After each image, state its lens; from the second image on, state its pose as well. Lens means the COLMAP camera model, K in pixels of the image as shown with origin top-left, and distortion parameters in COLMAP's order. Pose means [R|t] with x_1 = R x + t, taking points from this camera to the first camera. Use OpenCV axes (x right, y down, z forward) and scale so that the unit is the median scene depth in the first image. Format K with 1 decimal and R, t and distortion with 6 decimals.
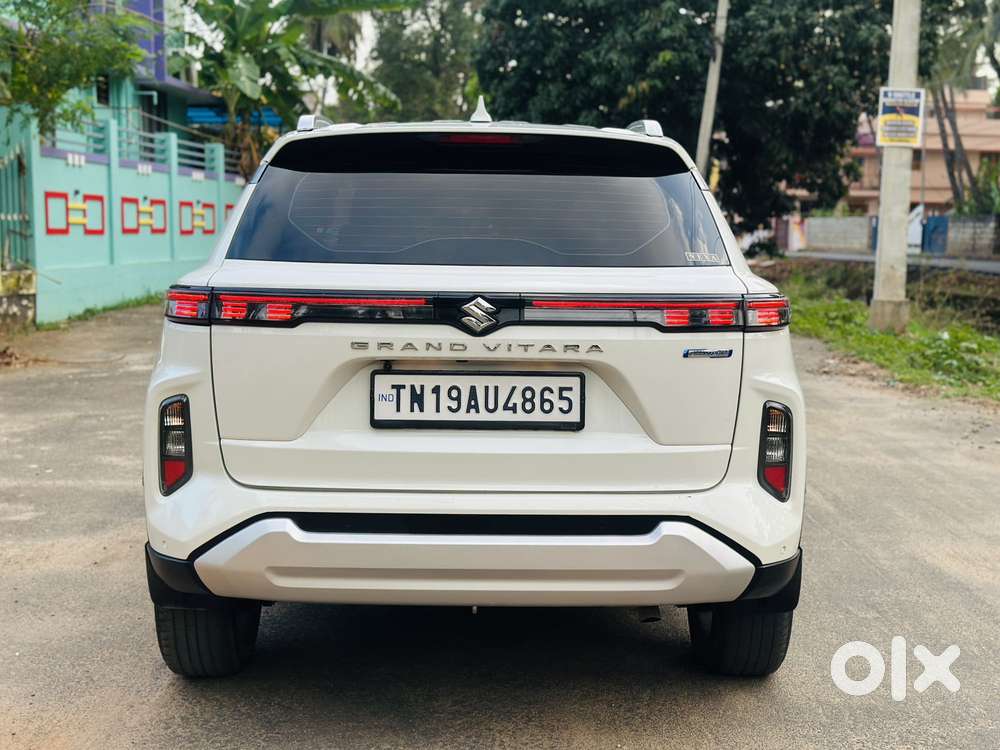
lens RADIAL K [[1412.5, 0, 500.0], [0, 1412.5, 375.0], [0, 0, 1]] dist [0.158653, -0.058137]
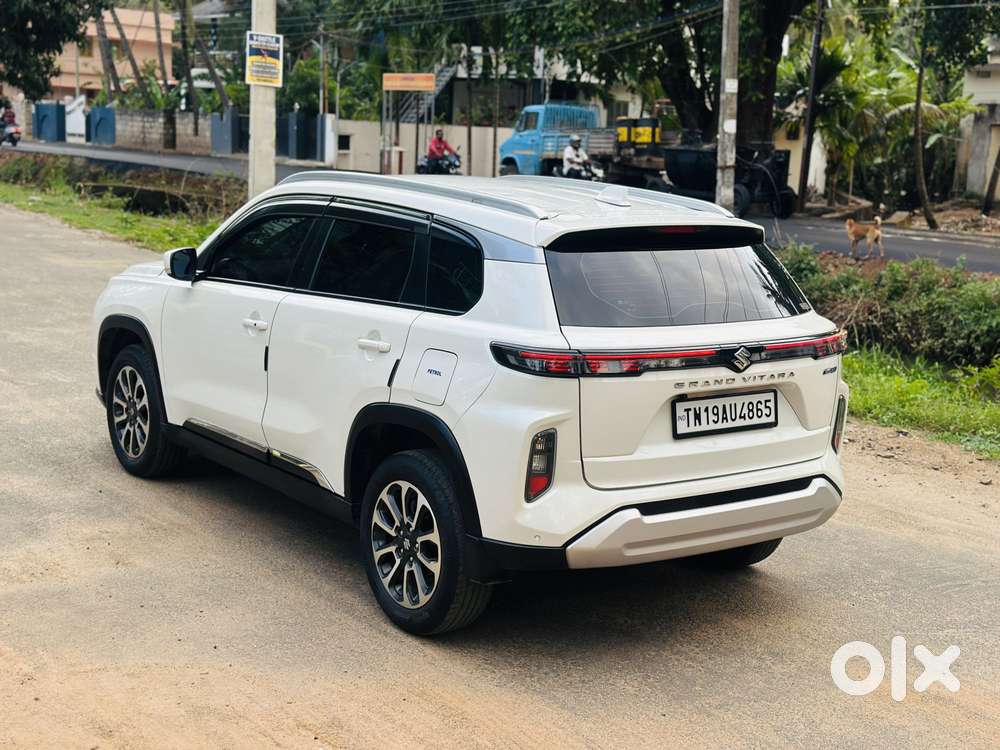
lens RADIAL K [[1395.8, 0, 503.5], [0, 1395.8, 372.1], [0, 0, 1]] dist [0.194397, -0.465568]
pose [[0.812768, -0.078782, 0.577236, -1.046053], [0.028957, 0.995053, 0.095034, -0.171510], [-0.581867, -0.060526, 0.811029, -0.060114]]
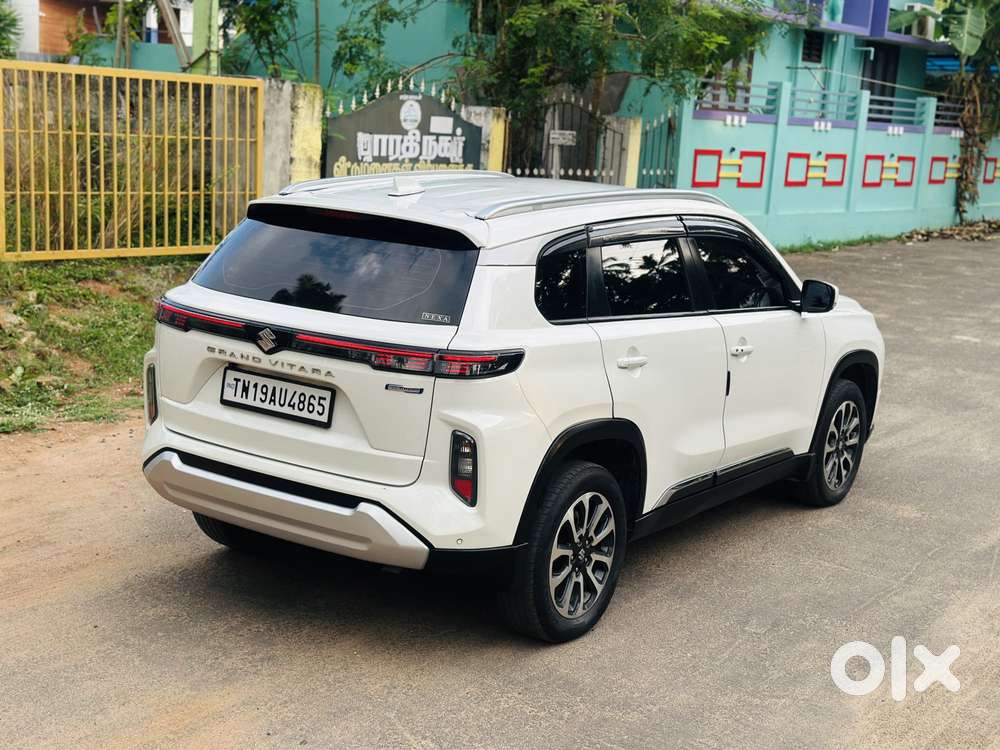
lens RADIAL K [[1395.8, 0, 503.5], [0, 1395.8, 372.1], [0, 0, 1]] dist [0.194397, -0.465568]
pose [[0.818336, 0.144126, -0.556376, 0.973783], [-0.113620, 0.989511, 0.089210, -0.162564], [0.563397, -0.009788, 0.826128, -0.069721]]
